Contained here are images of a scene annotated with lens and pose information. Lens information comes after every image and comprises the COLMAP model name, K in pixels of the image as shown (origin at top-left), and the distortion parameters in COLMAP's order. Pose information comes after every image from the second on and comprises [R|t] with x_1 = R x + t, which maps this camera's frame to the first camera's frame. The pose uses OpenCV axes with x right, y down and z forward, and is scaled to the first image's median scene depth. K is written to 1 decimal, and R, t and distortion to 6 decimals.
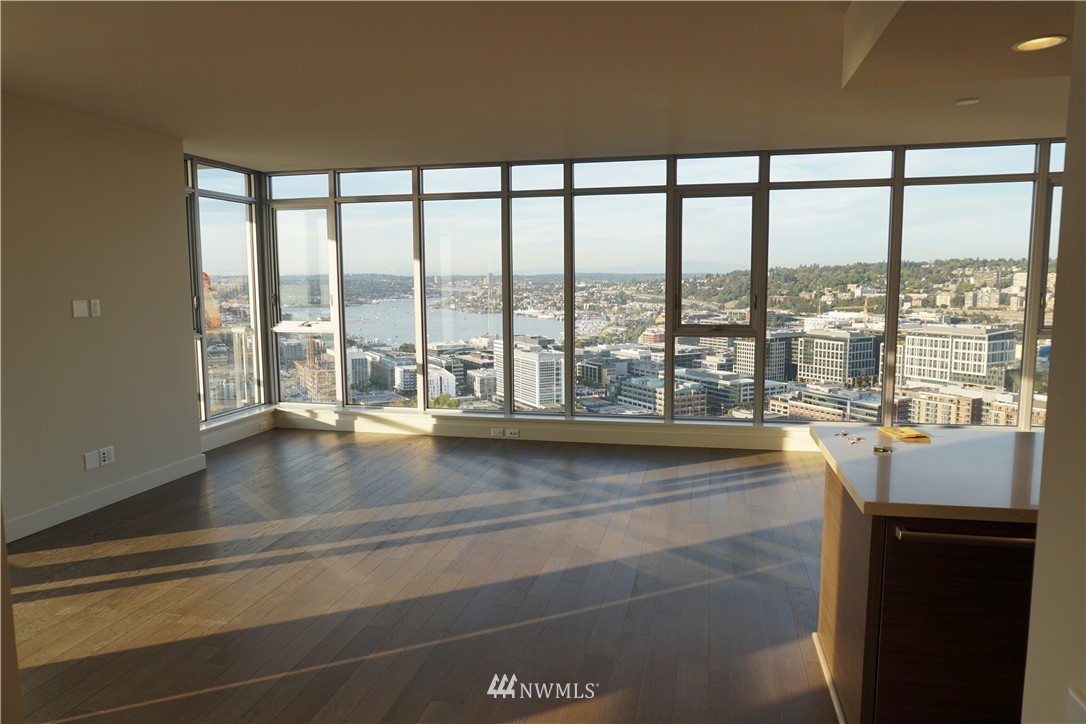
lens RADIAL K [[718.7, 0, 542.4], [0, 718.7, 367.9], [0, 0, 1]] dist [-0.056295, 0.041495]
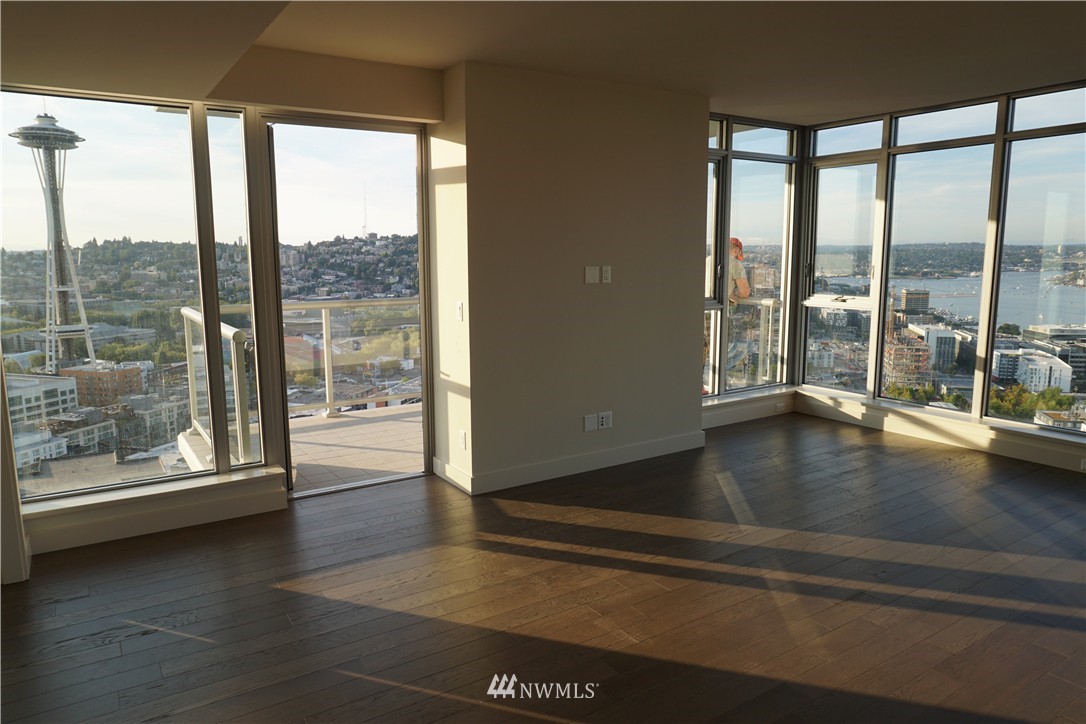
lens RADIAL K [[718.7, 0, 542.4], [0, 718.7, 367.9], [0, 0, 1]] dist [-0.056295, 0.041495]
pose [[0.716637, 0.108895, -0.688893, 0.016373], [-0.079674, 0.994052, 0.074249, -0.013556], [0.692880, 0.001677, 0.721051, 0.126563]]
